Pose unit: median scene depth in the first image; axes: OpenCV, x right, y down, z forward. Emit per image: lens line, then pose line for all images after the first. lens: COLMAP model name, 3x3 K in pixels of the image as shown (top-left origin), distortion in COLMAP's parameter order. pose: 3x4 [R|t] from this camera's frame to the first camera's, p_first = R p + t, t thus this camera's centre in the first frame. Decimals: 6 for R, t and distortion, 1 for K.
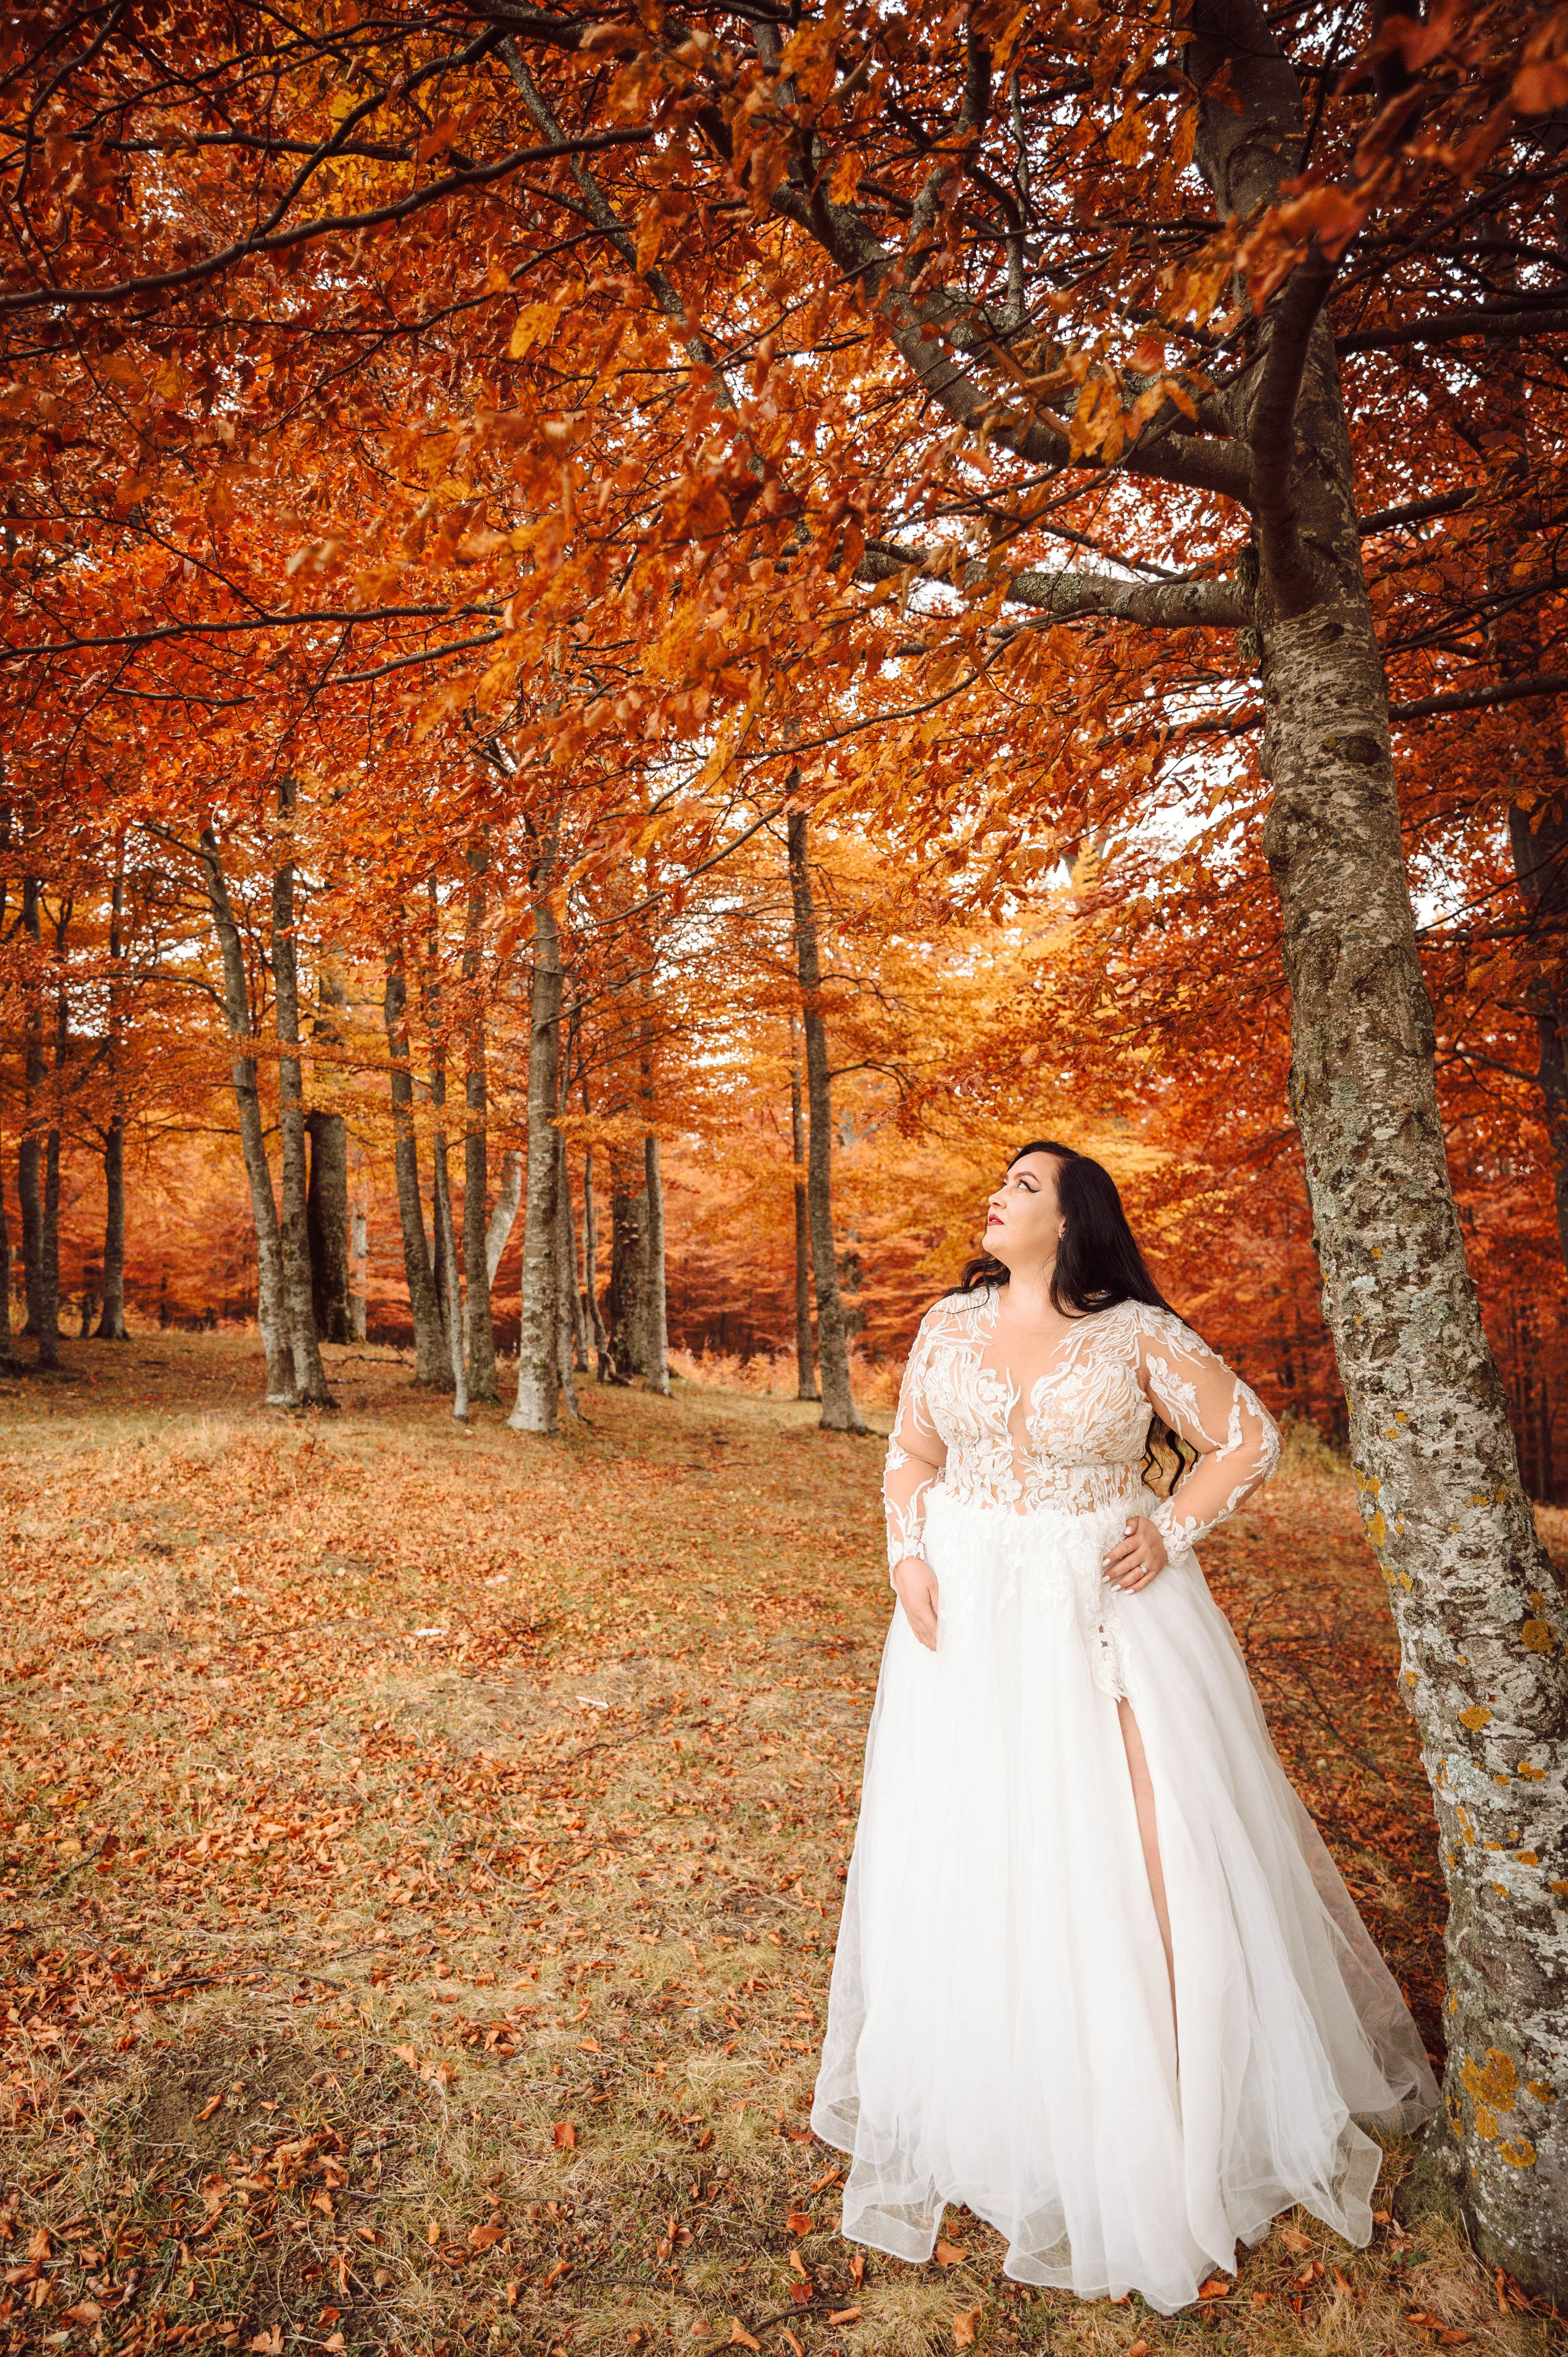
lens RADIAL K [[1439.0, 0, 784.0], [0, 1439.0, 1178.5], [0, 0, 1]] dist [0.000039, 0.001826]
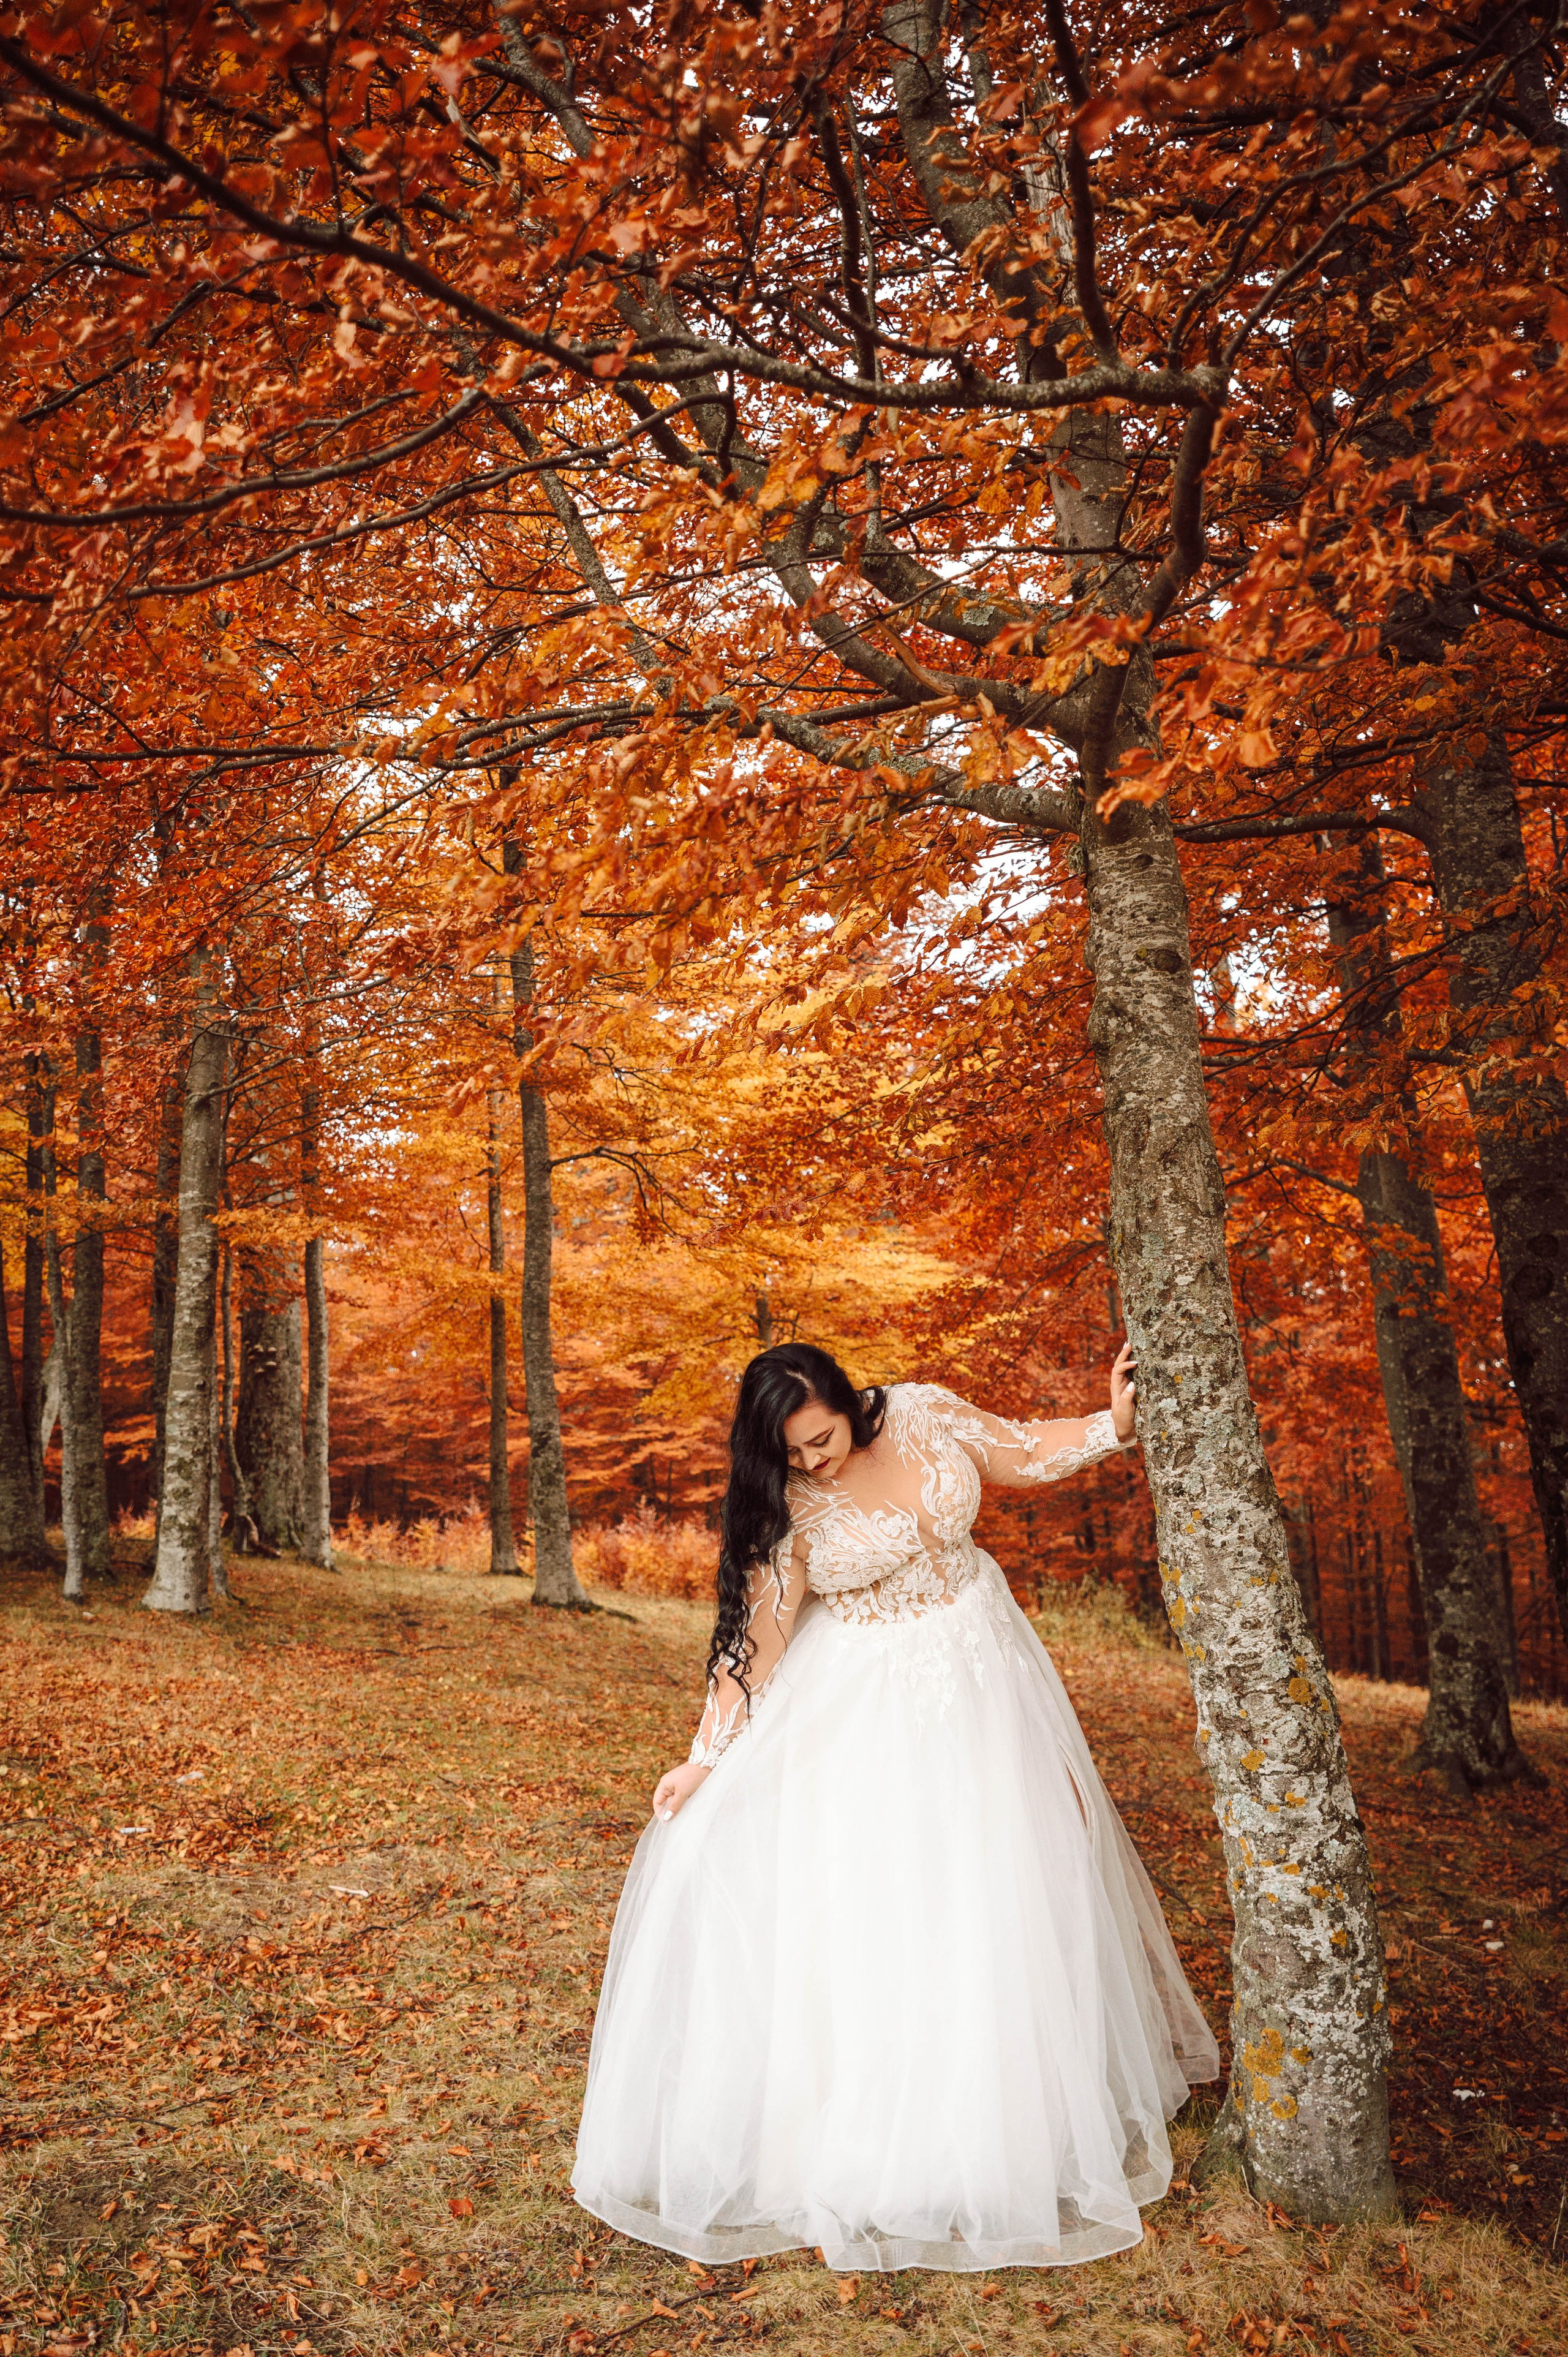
lens RADIAL K [[2070.3, 0, 784.0], [0, 2070.3, 1178.5], [0, 0, 1]] dist [0.002145, 0.000956]
pose [[0.981067, 0.020136, 0.192621, -0.240690], [-0.010588, 0.998669, -0.050472, -0.024185], [-0.193381, 0.047477, 0.979974, -0.620881]]
